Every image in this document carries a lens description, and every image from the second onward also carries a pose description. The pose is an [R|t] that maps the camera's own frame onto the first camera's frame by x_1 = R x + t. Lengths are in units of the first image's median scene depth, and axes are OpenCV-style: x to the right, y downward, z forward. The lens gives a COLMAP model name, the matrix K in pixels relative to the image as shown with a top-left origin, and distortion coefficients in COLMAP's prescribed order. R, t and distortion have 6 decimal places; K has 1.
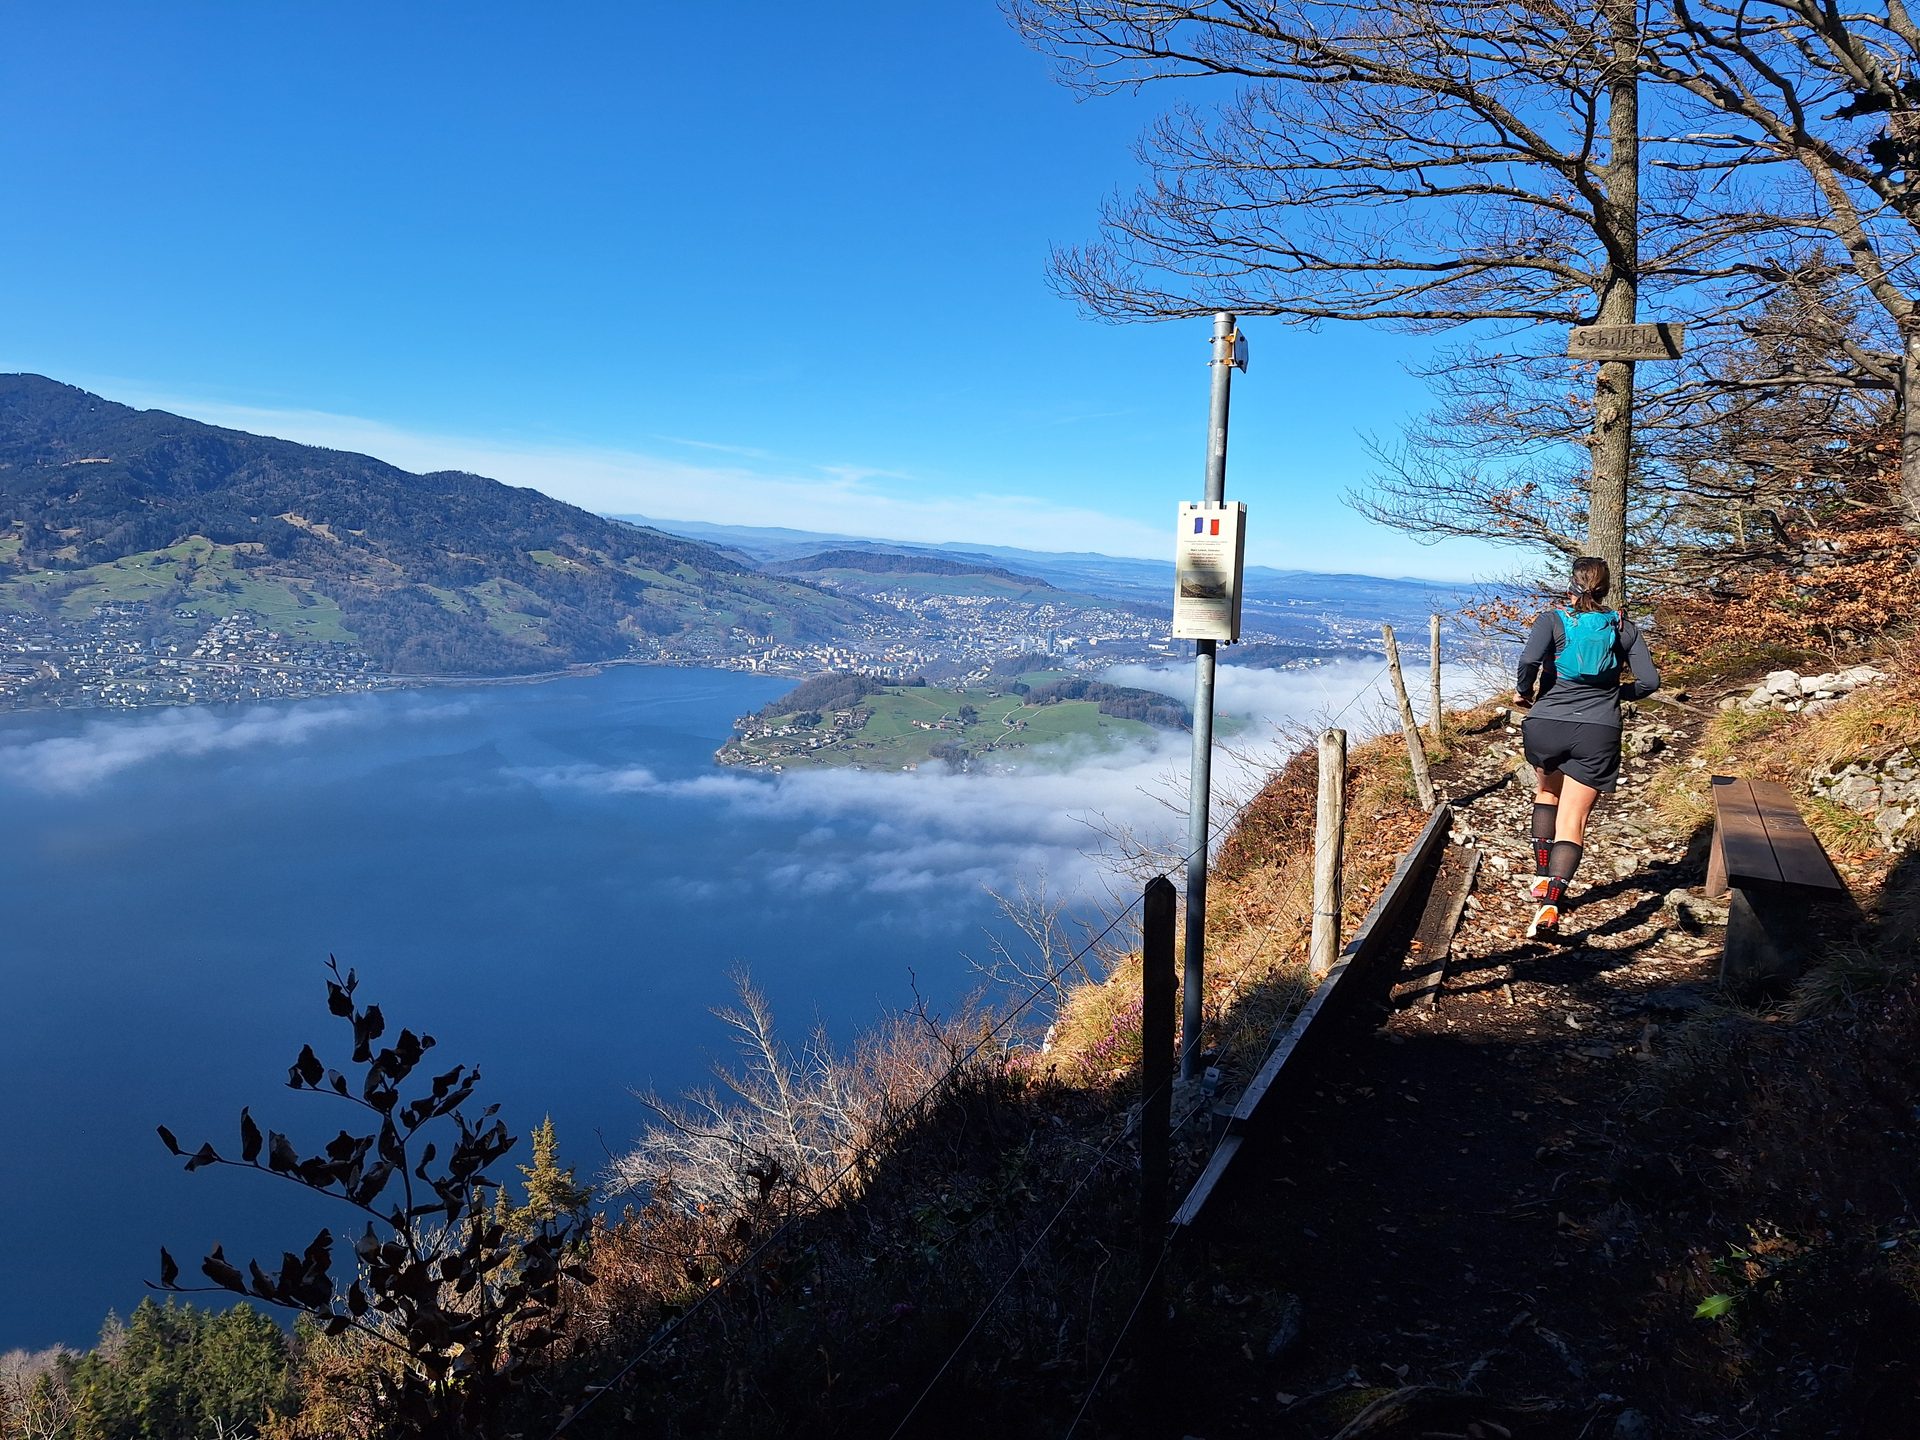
lens RADIAL K [[1270.9, 0, 960.0], [0, 1270.9, 720.0], [0, 0, 1]] dist [0.000992, -0.037919]
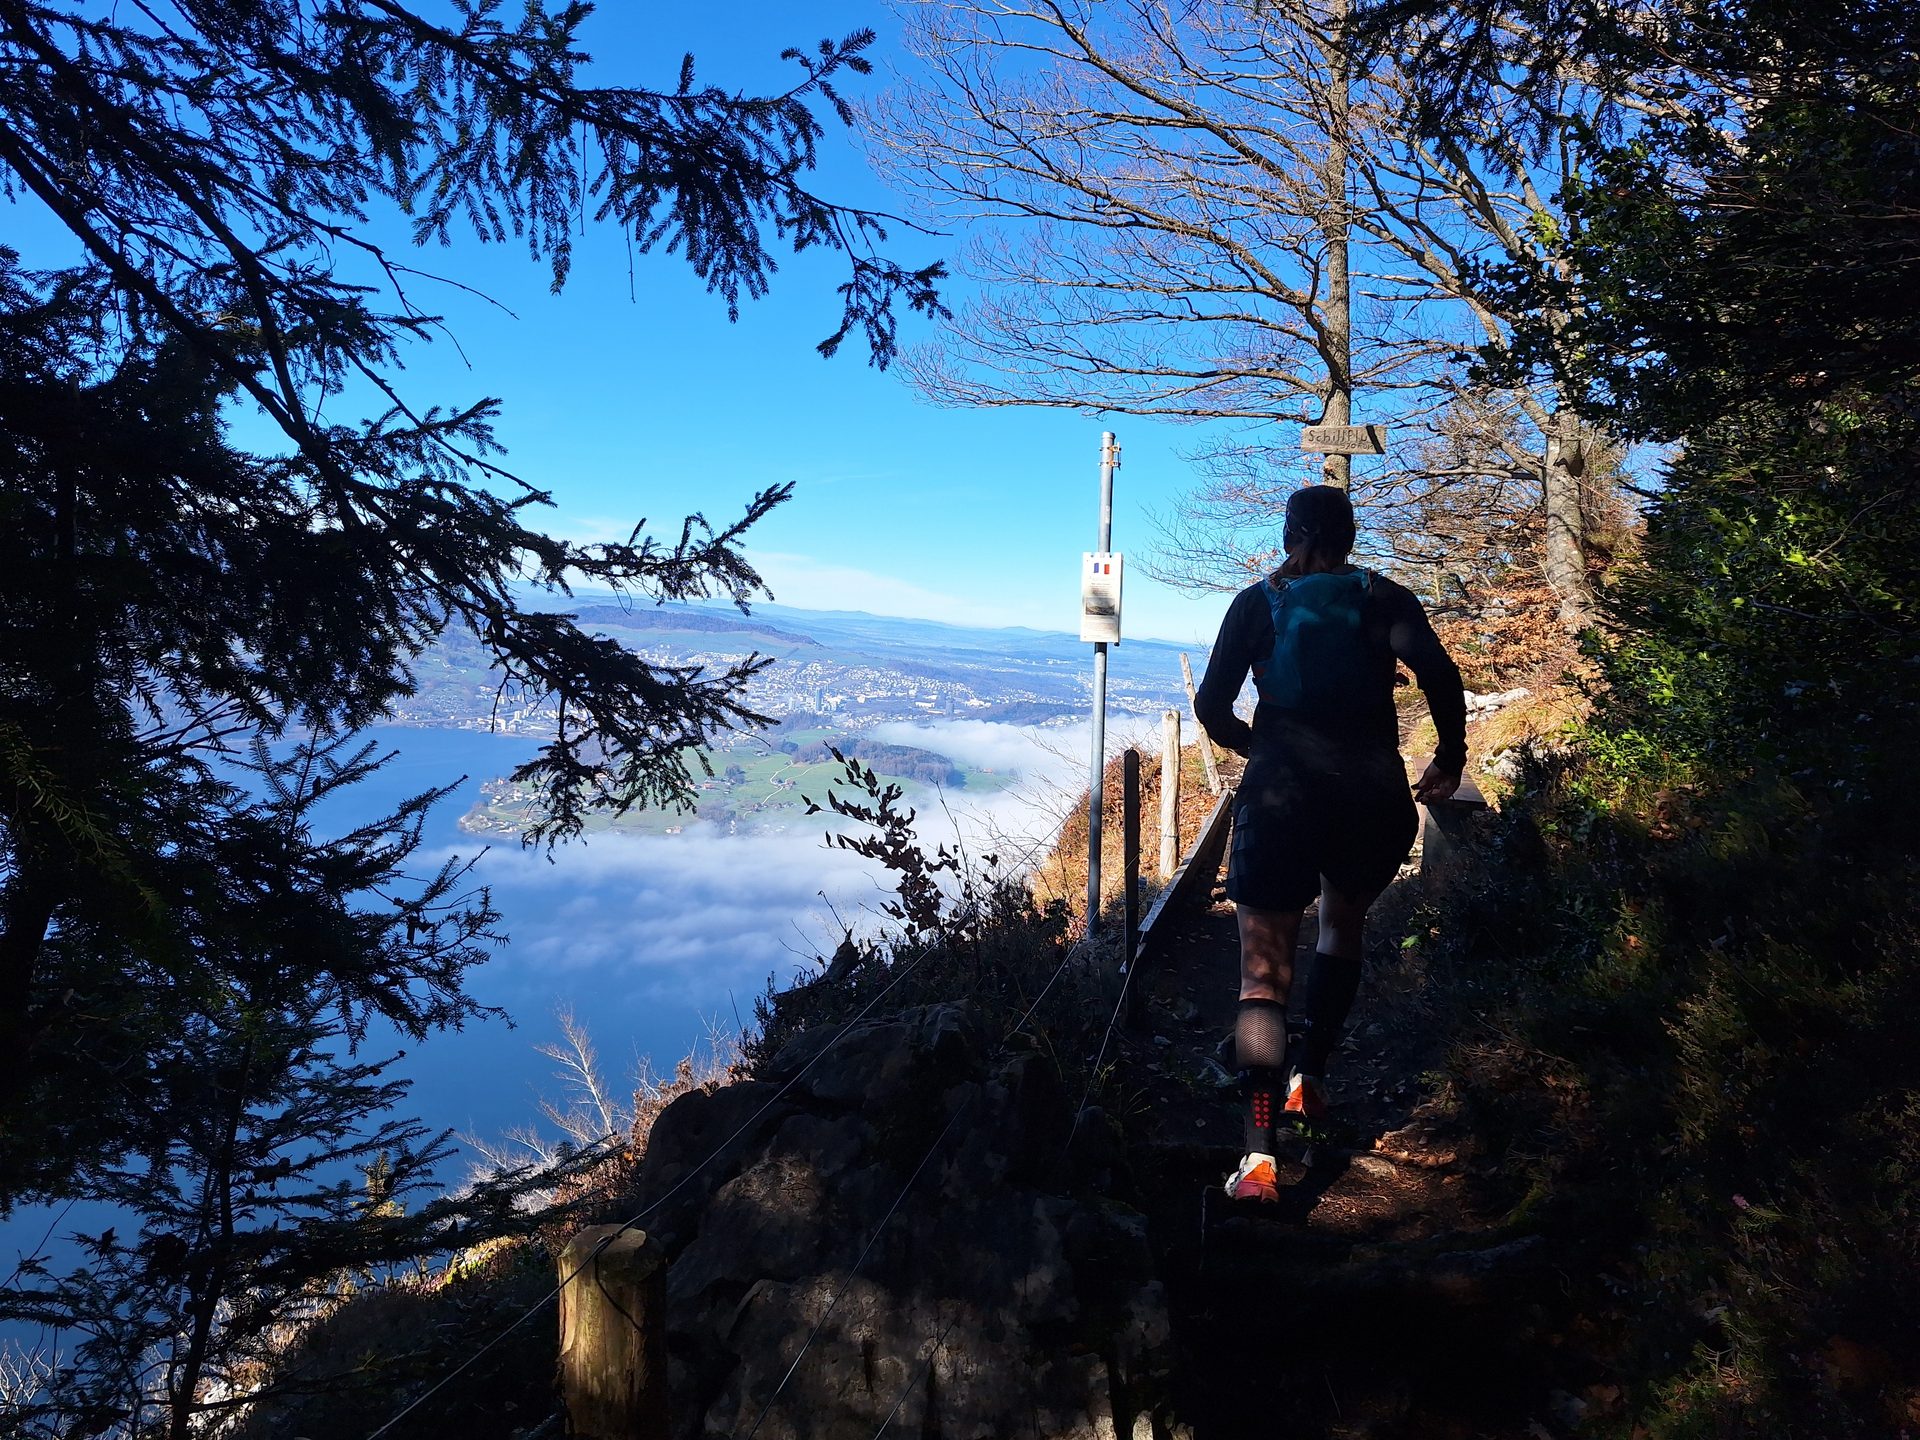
lens RADIAL K [[1308.2, 0, 1009.0], [0, 1308.2, 694.8], [0, 0, 1]] dist [0.026053, -0.002869]
pose [[0.973847, -0.004143, 0.227165, -0.093291], [0.019883, 0.997552, -0.067043, 0.035327], [-0.226331, 0.069806, 0.971546, -0.171431]]
